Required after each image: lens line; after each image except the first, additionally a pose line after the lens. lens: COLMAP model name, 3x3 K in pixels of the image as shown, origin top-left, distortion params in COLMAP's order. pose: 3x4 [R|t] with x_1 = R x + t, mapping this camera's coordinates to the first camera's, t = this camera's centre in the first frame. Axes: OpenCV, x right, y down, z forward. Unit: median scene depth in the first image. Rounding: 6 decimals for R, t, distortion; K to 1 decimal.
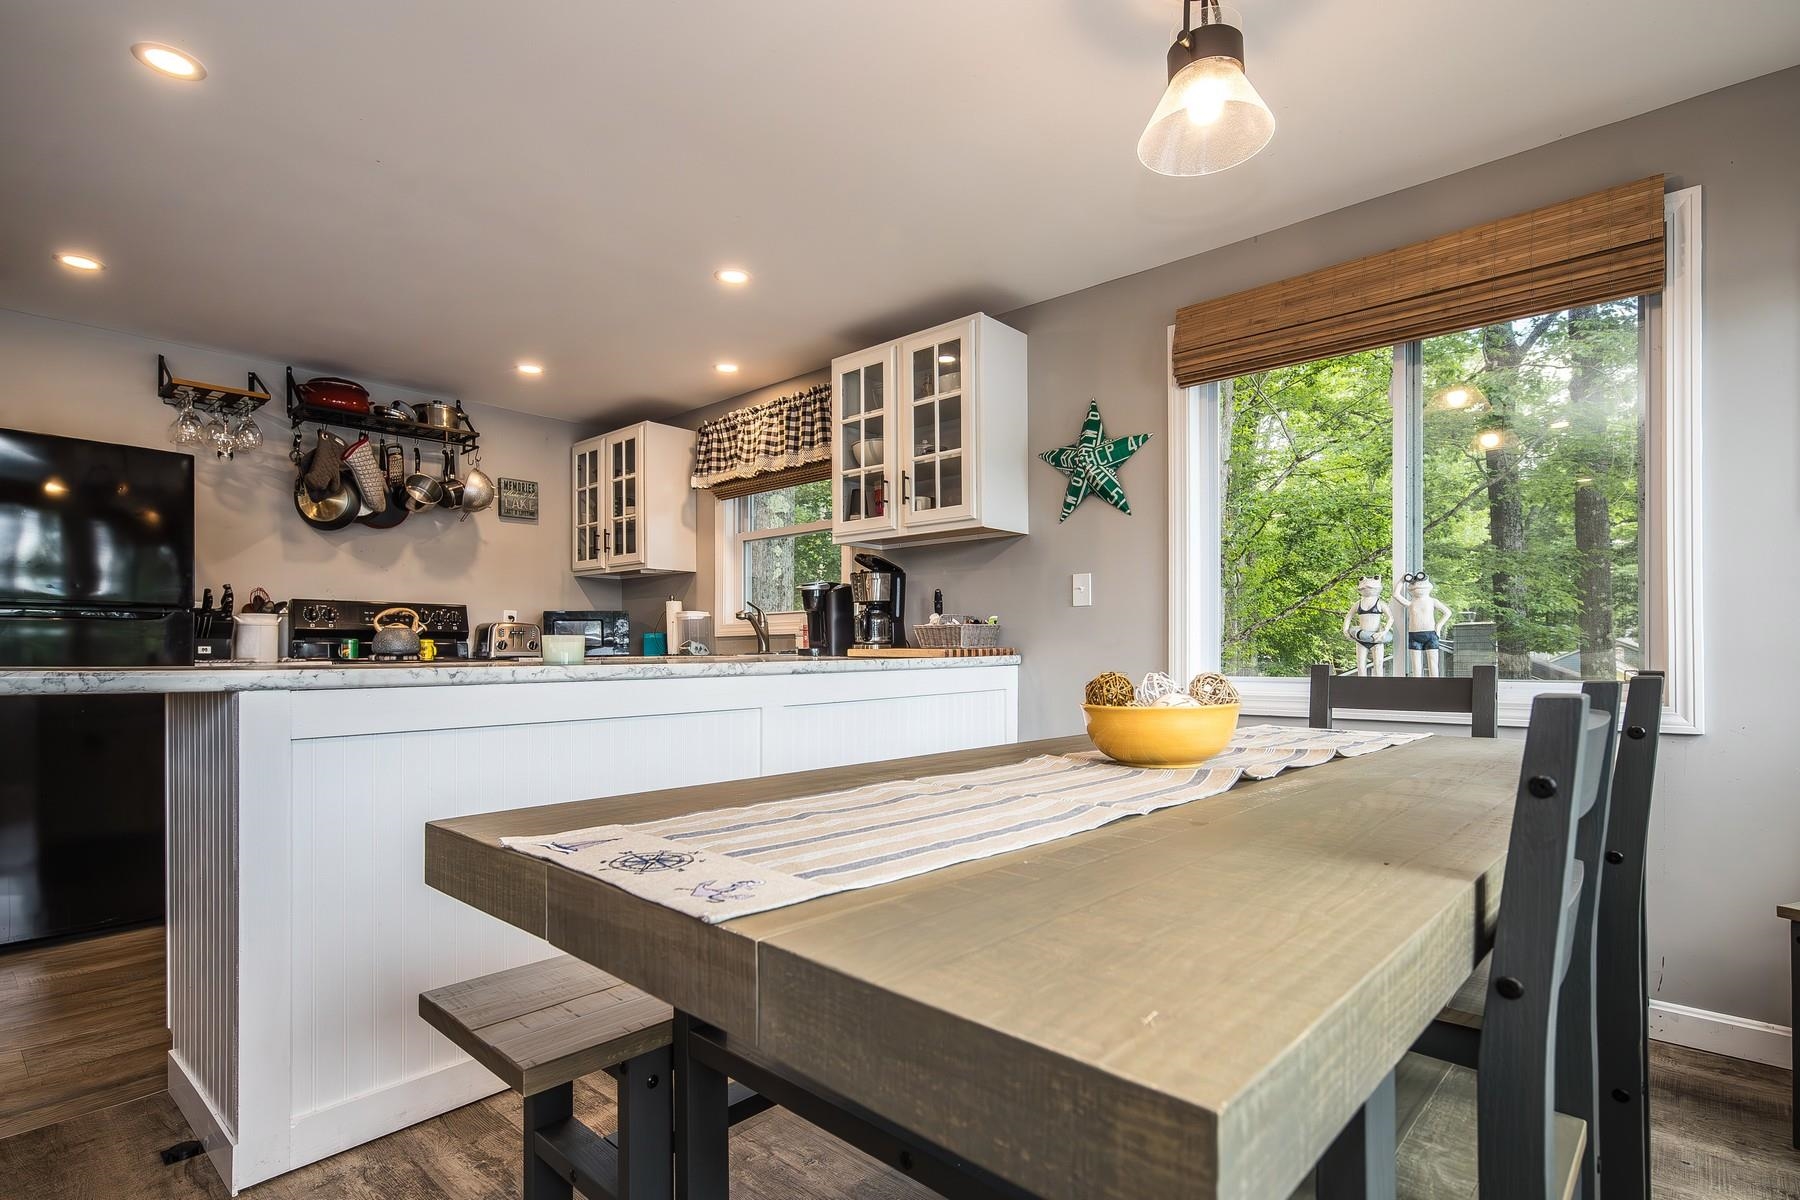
lens RADIAL K [[899.1, 0, 844.4], [0, 899.1, 655.9], [0, 0, 1]] dist [0.008046, 0.001688]
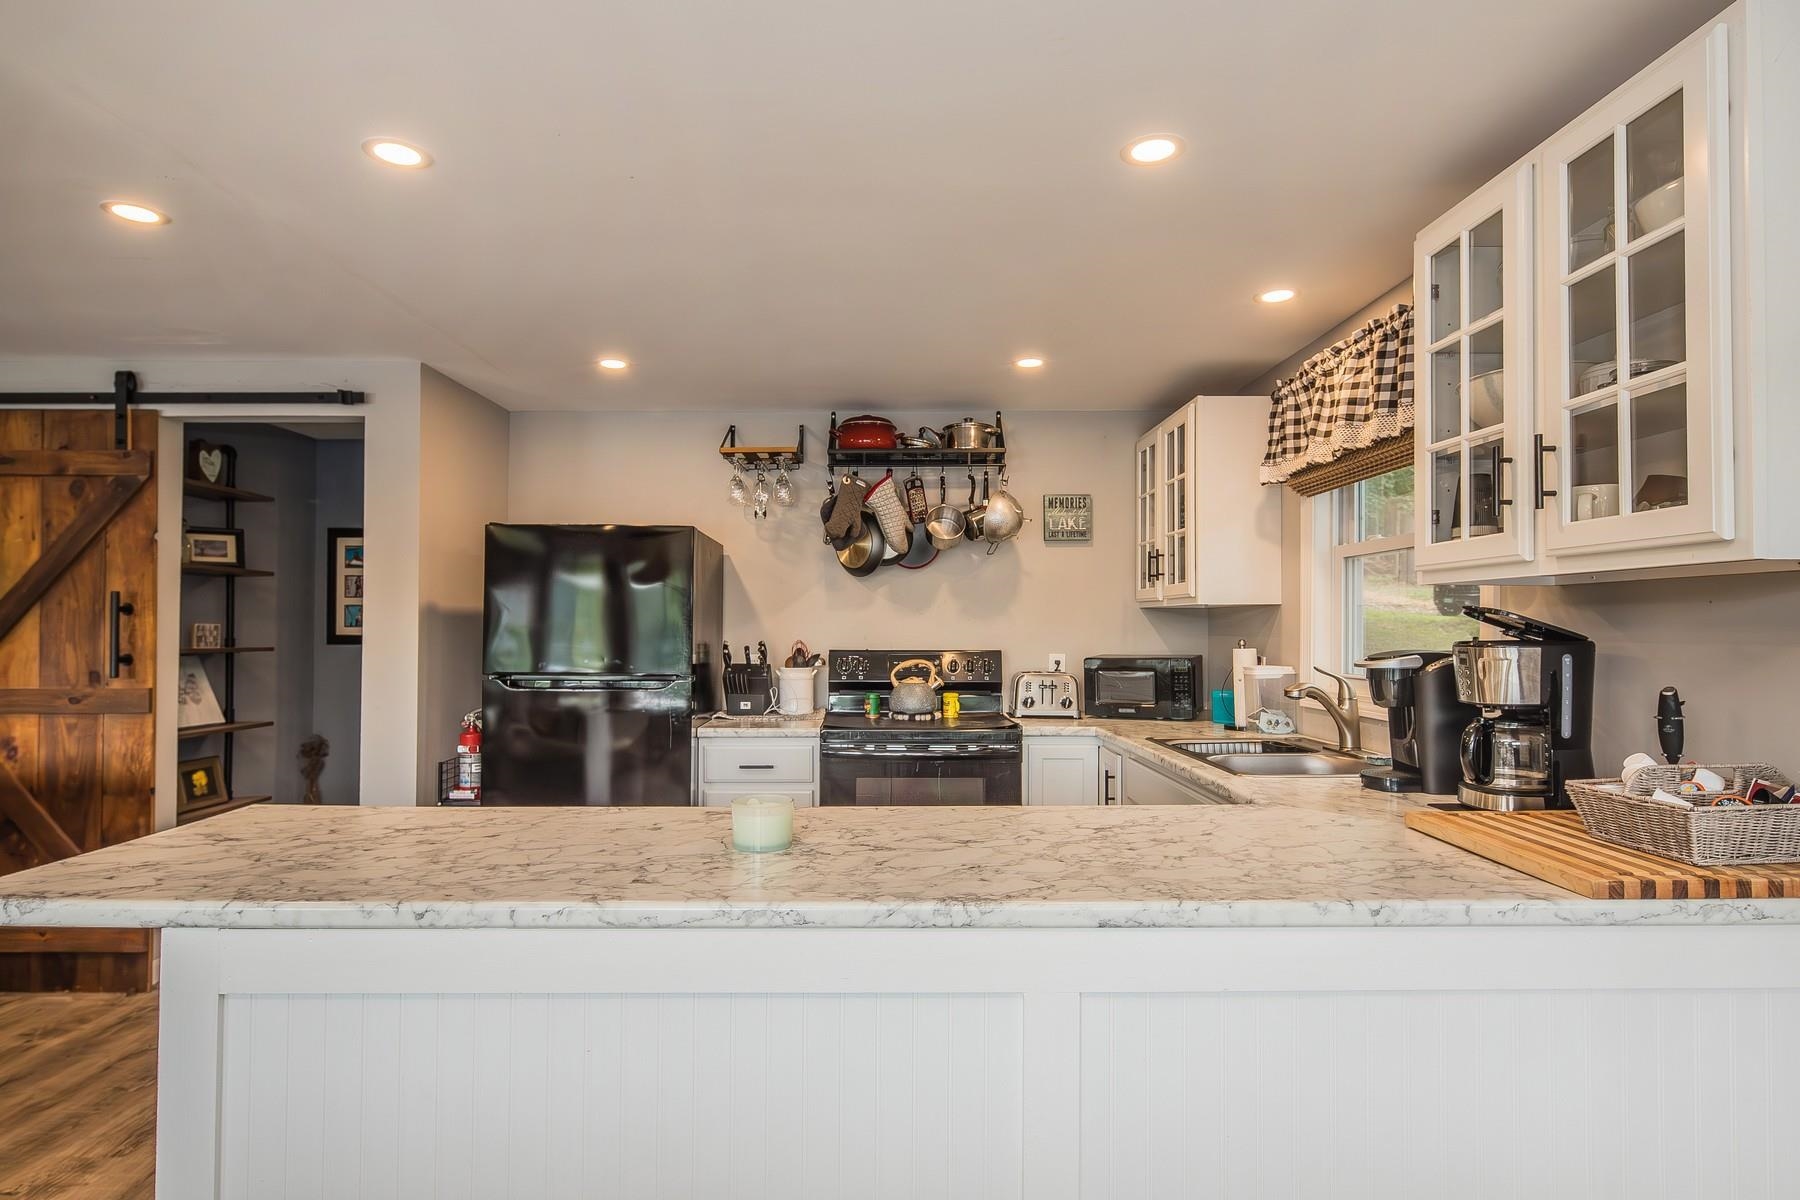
lens RADIAL K [[899.1, 0, 901.6], [0, 899.1, 611.8], [0, 0, 1]] dist [0.008046, 0.001688]
pose [[0.696837, -0.008784, -0.717176, 0.137358], [0.000548, 0.999931, -0.011715, -0.091364], [0.717230, 0.007770, 0.696793, 0.373218]]
